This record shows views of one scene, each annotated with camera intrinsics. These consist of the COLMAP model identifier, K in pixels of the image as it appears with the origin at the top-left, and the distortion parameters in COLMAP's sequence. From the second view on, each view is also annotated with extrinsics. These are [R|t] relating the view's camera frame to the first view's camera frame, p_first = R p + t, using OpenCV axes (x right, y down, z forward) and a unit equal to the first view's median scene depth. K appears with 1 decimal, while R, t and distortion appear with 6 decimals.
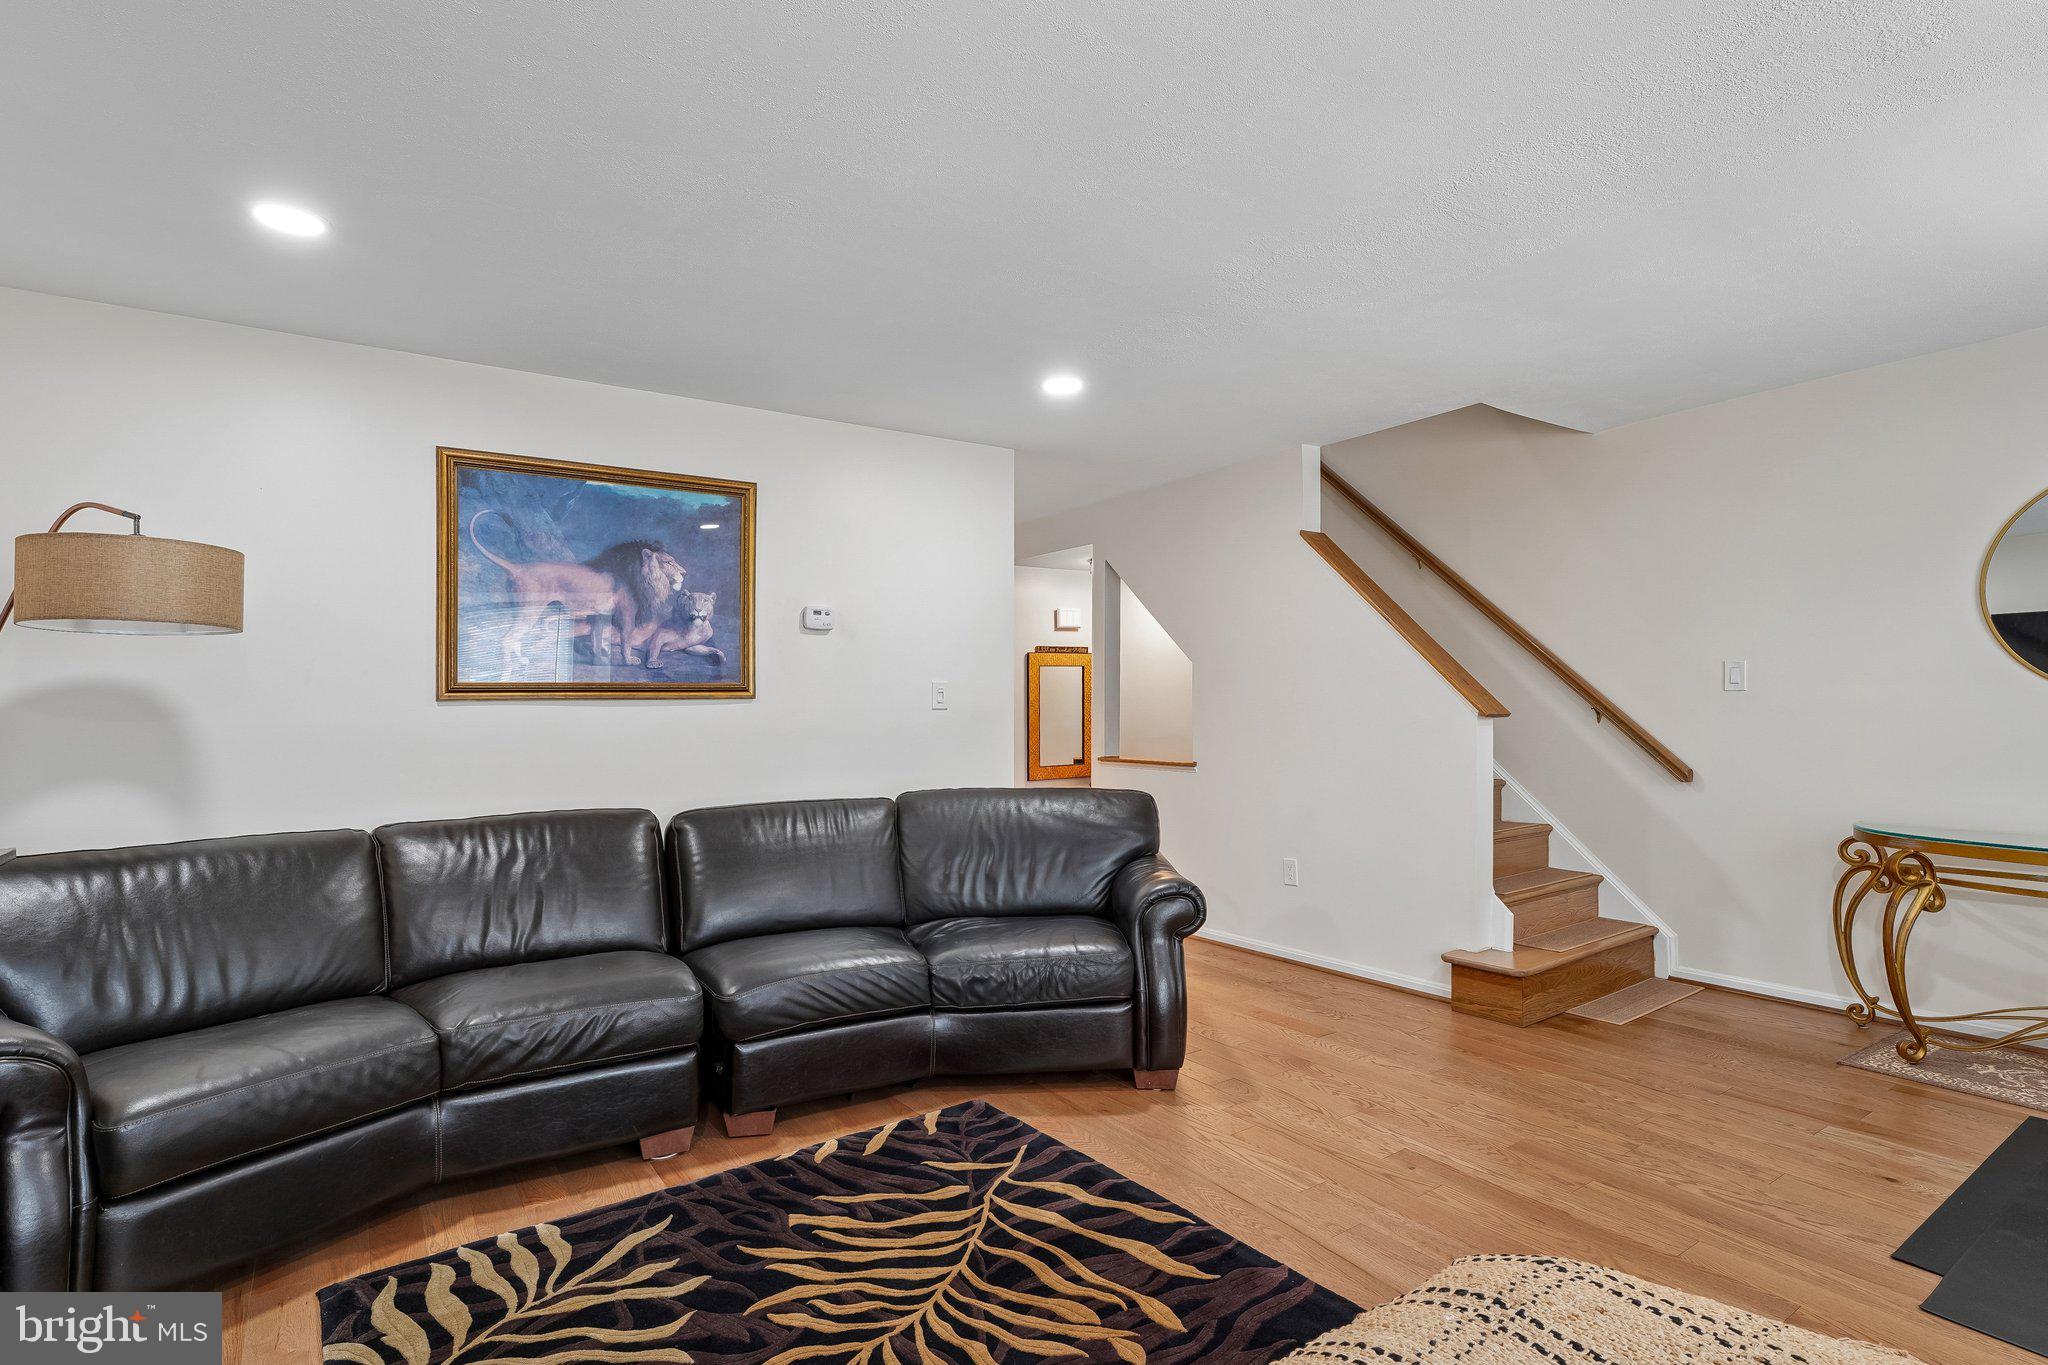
lens RADIAL K [[1004.5, 0, 1005.0], [0, 1004.5, 700.2], [0, 0, 1]] dist [0.001969, 0.000305]
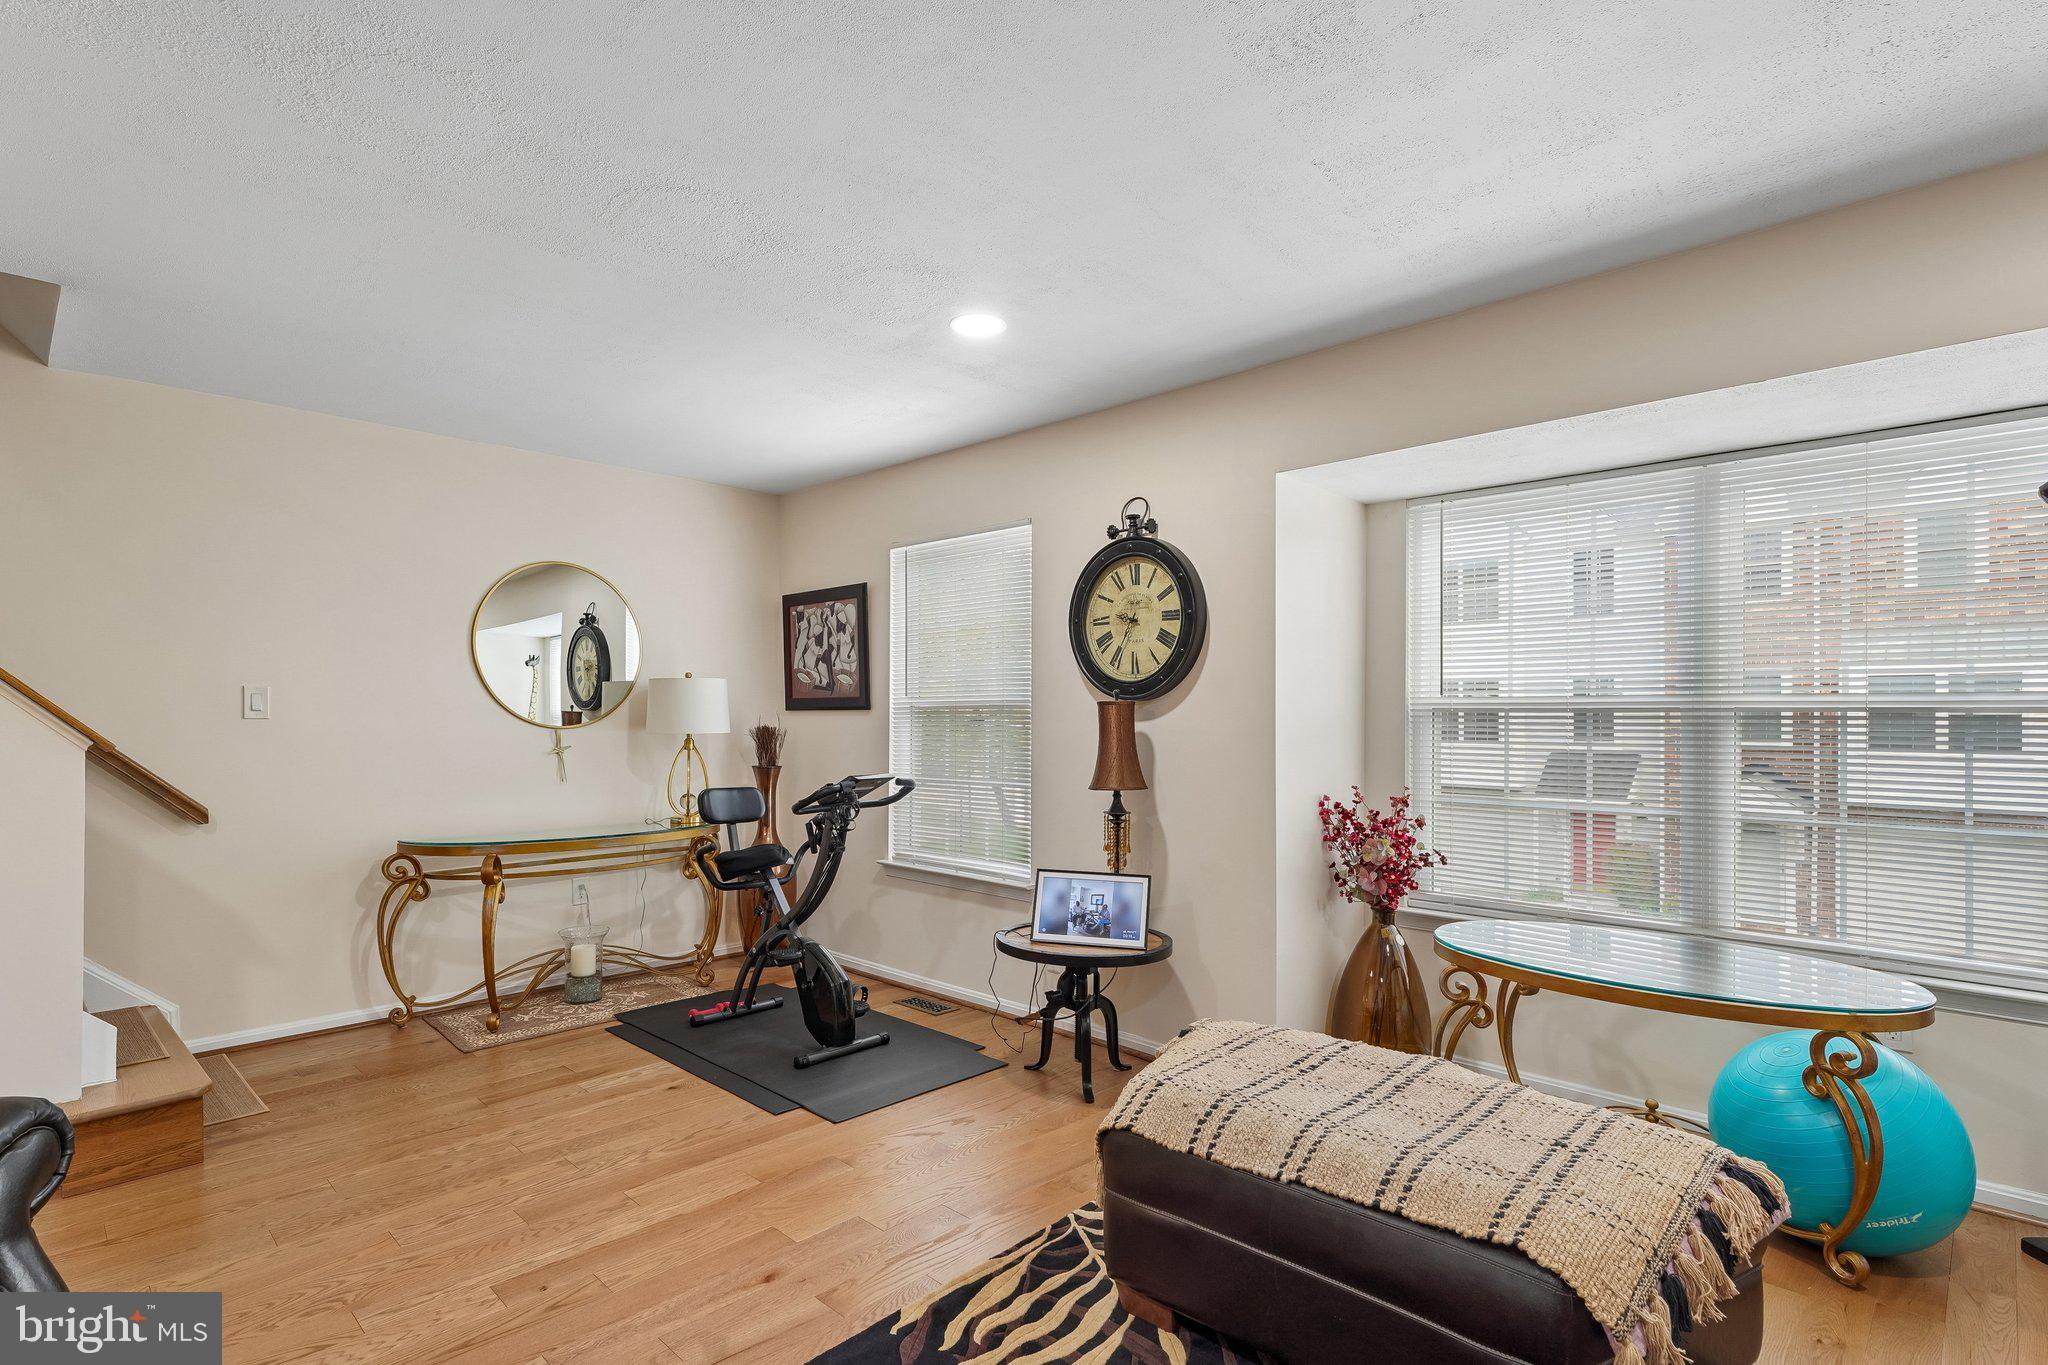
lens RADIAL K [[986.4, 0, 1032.0], [0, 986.4, 699.2], [0, 0, 1]] dist [0.002954, 0.000140]
pose [[-0.216291, 0.034496, 0.975719, -0.360827], [-0.005206, 0.999321, -0.036484, 0.002608], [-0.976315, -0.012971, -0.215965, 0.565099]]
